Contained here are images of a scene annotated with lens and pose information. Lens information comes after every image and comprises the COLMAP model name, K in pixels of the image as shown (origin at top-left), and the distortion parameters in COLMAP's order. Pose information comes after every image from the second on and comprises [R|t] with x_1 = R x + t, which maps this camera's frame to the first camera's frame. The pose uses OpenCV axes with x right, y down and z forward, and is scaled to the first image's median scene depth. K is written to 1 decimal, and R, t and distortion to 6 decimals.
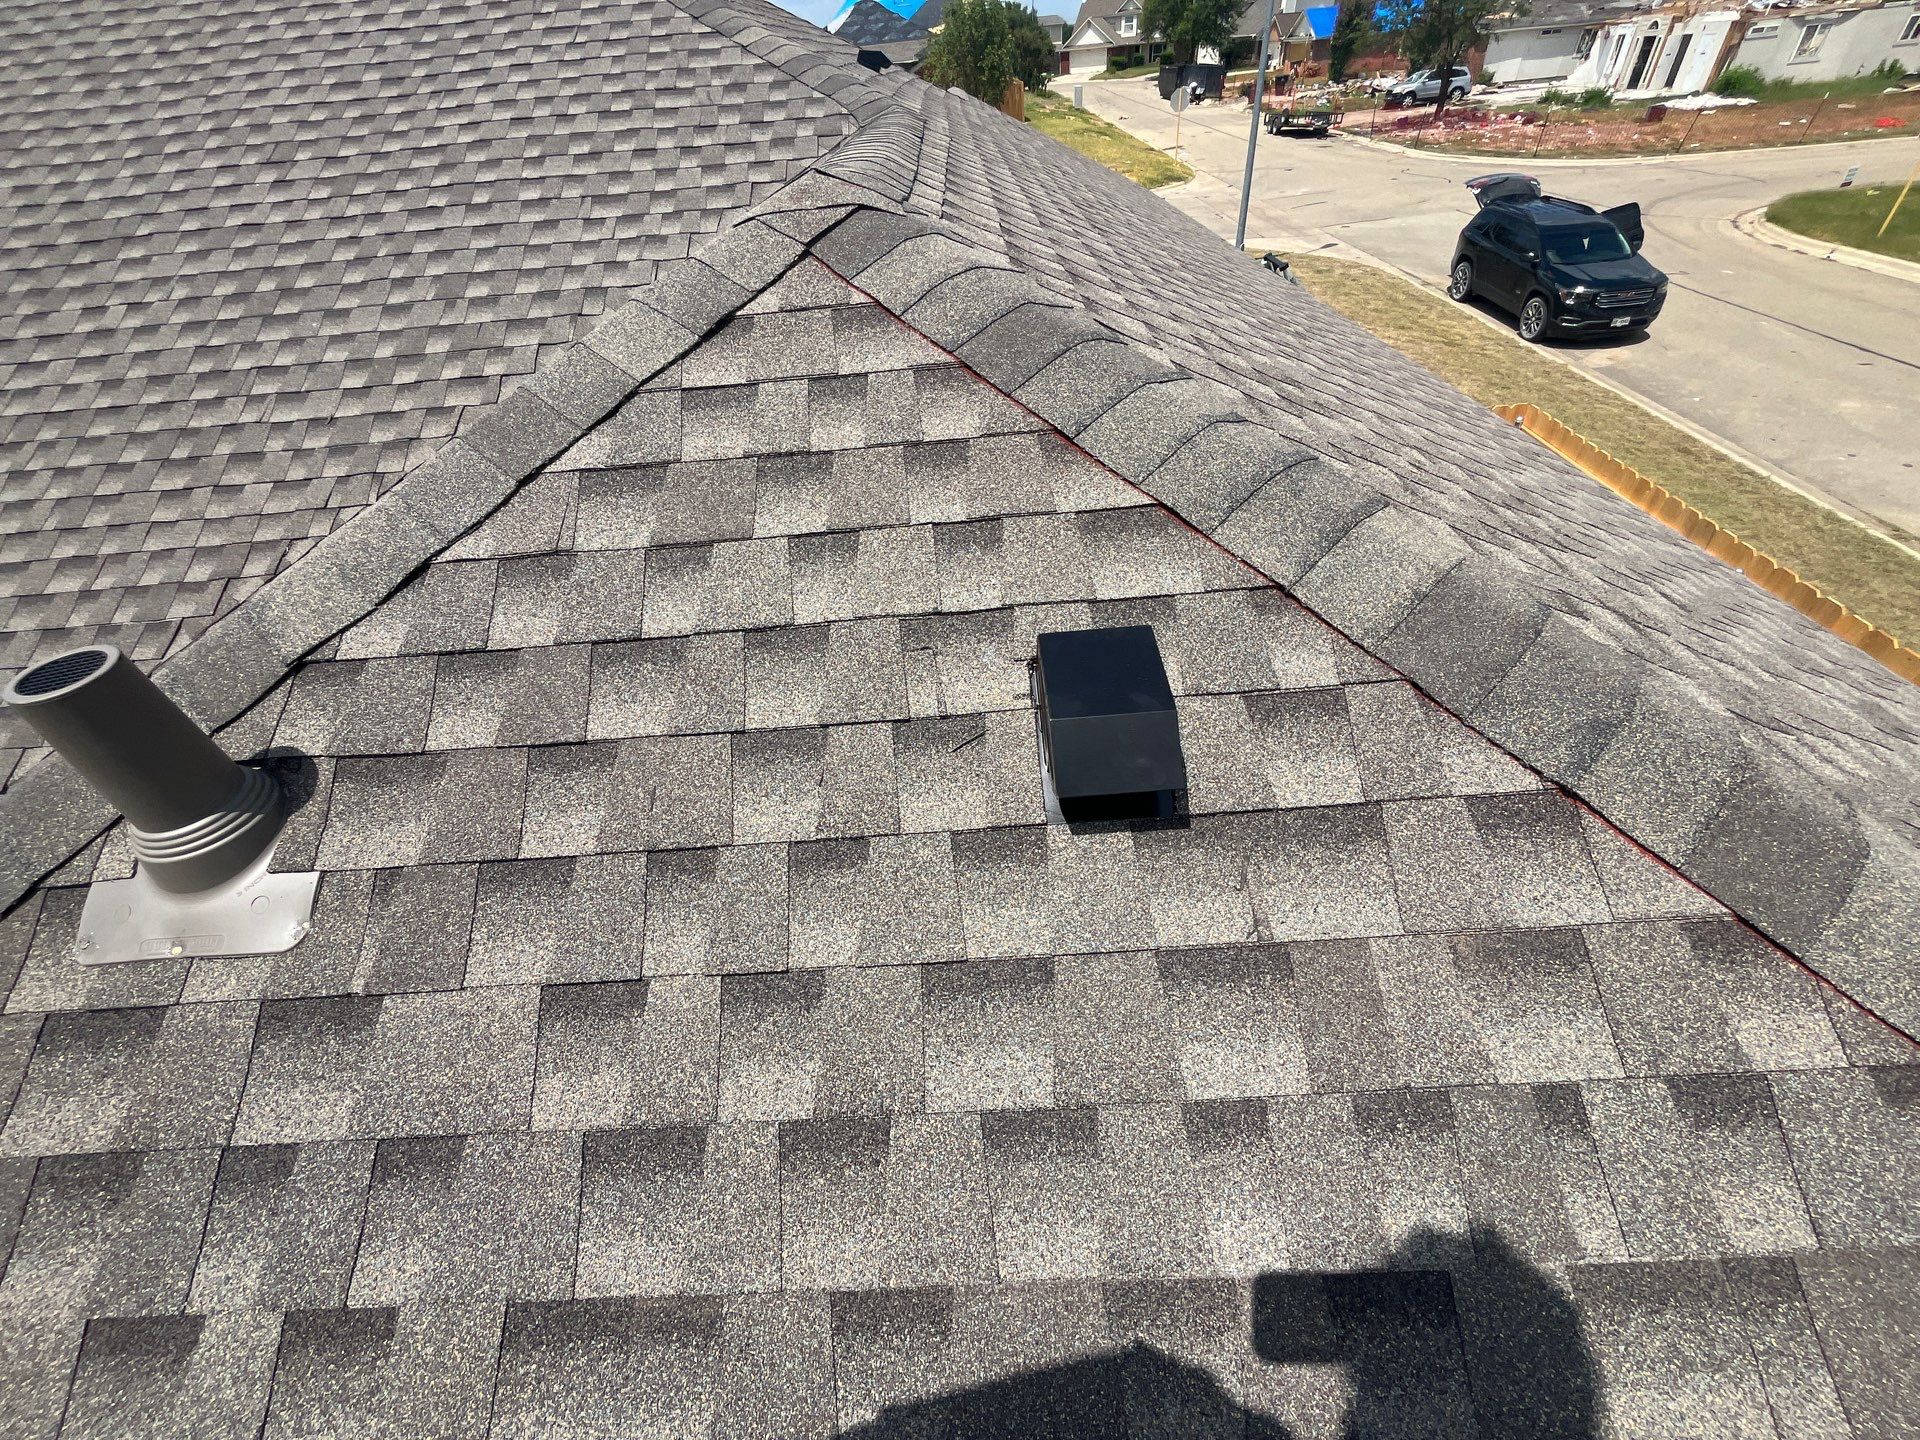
lens RADIAL K [[785.3, 0, 963.5], [0, 785.3, 721.1], [0, 0, 1]] dist [-0.000896, -0.000198]
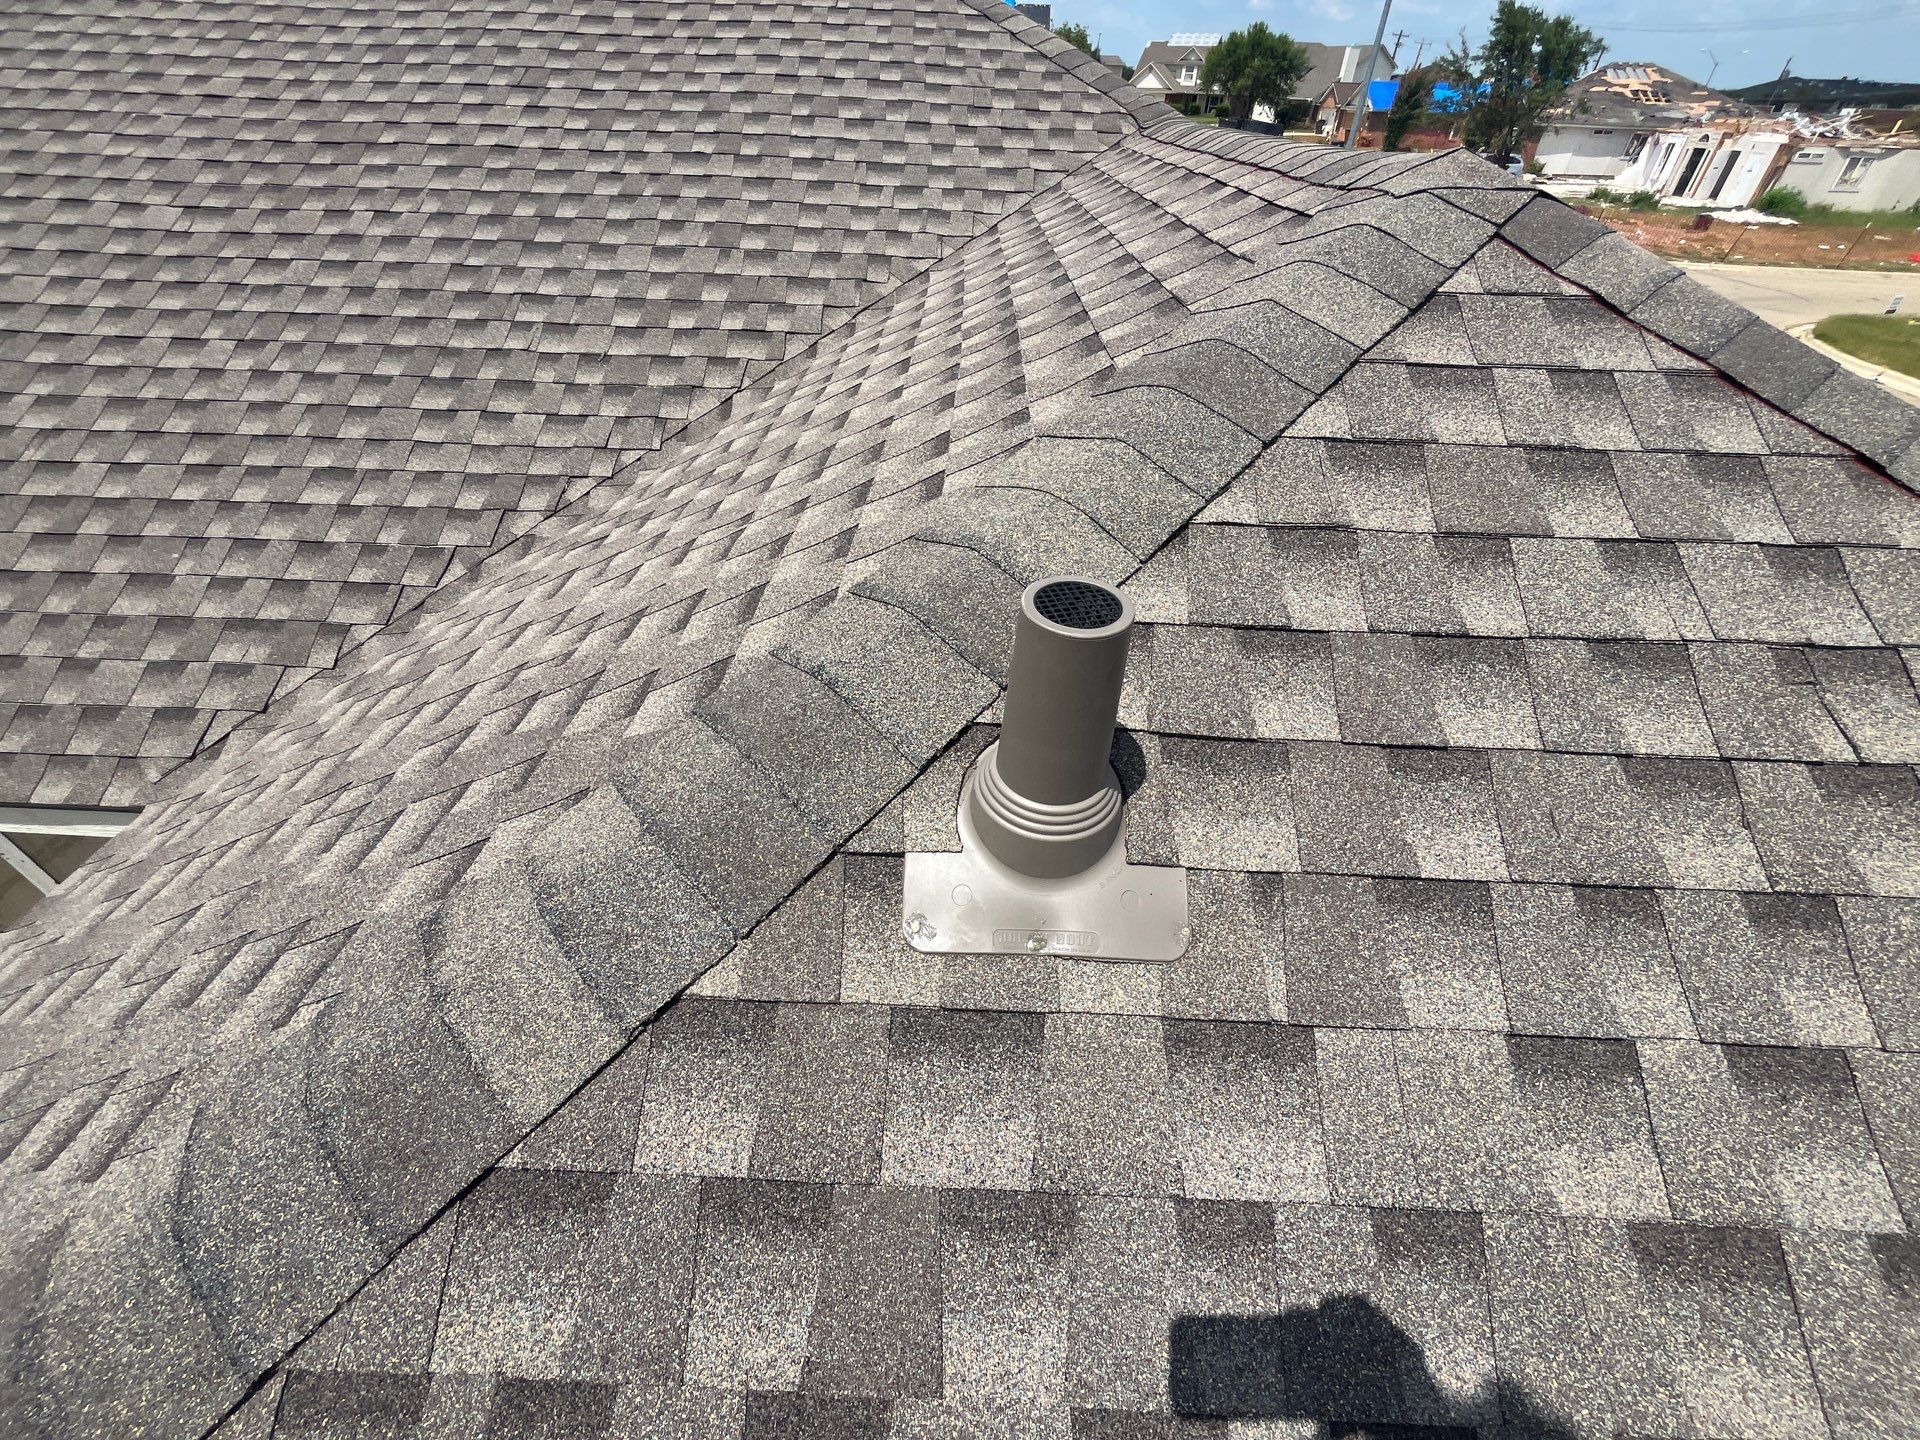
lens RADIAL K [[785.3, 0, 958.2], [0, 785.3, 718.9], [0, 0, 1]] dist [-0.000896, -0.000198]
pose [[0.993737, 0.109410, 0.022743, -0.355837], [-0.108930, 0.993820, -0.021367, 0.024688], [-0.024940, 0.018756, 0.999513, 0.049667]]
